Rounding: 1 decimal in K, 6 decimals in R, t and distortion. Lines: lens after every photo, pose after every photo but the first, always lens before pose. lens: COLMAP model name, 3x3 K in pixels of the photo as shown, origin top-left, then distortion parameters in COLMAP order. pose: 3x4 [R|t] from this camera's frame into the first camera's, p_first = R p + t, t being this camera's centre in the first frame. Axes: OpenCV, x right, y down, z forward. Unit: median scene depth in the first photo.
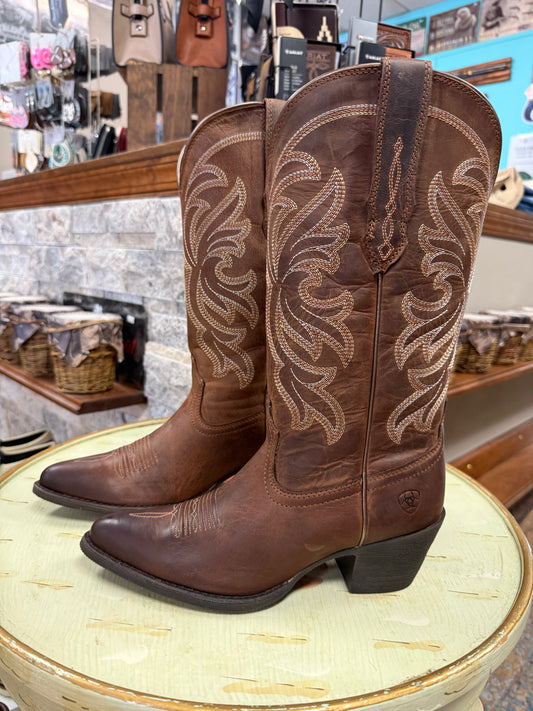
lens RADIAL K [[511.0, 0, 269.0], [0, 511.0, 359.0], [0, 0, 1]] dist [-0.019571, -0.005205]
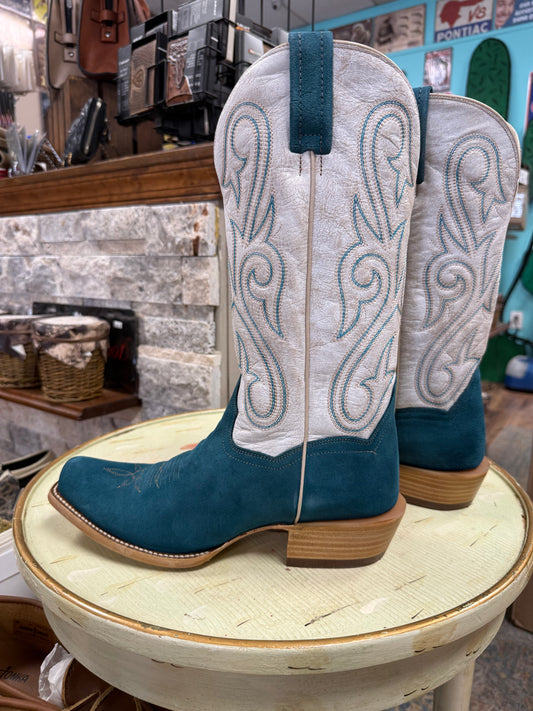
lens RADIAL K [[511.0, 0, 269.0], [0, 511.0, 359.0], [0, 0, 1]] dist [-0.019571, -0.005205]
pose [[0.981870, -0.067864, 0.176992, -0.157013], [0.069488, 0.997578, -0.002985, 0.014282], [-0.176361, 0.015230, 0.984208, -0.053593]]
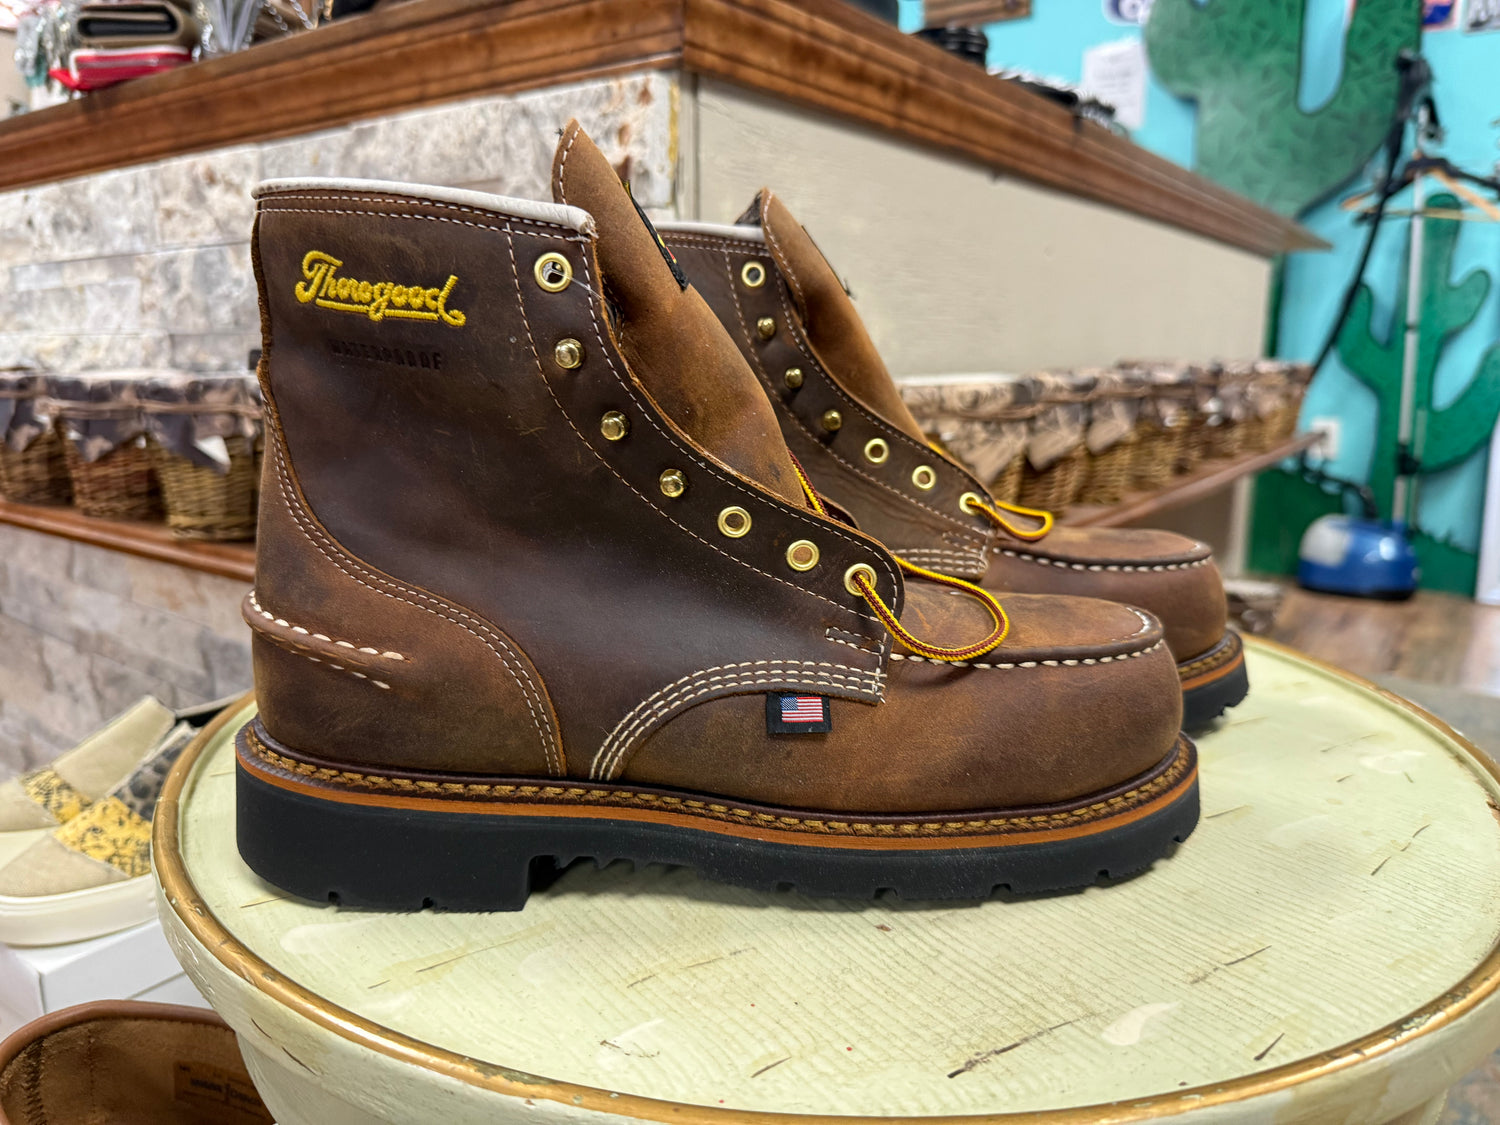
lens RADIAL K [[1092.5, 0, 744.1], [0, 1092.5, 565.3], [0, 0, 1]] dist [-0.066614, 0.049665]
pose [[0.986430, -0.071561, 0.147764, -0.160428], [0.069695, 0.997410, 0.017776, 0.071522], [-0.148654, -0.007237, 0.988863, 0.048571]]
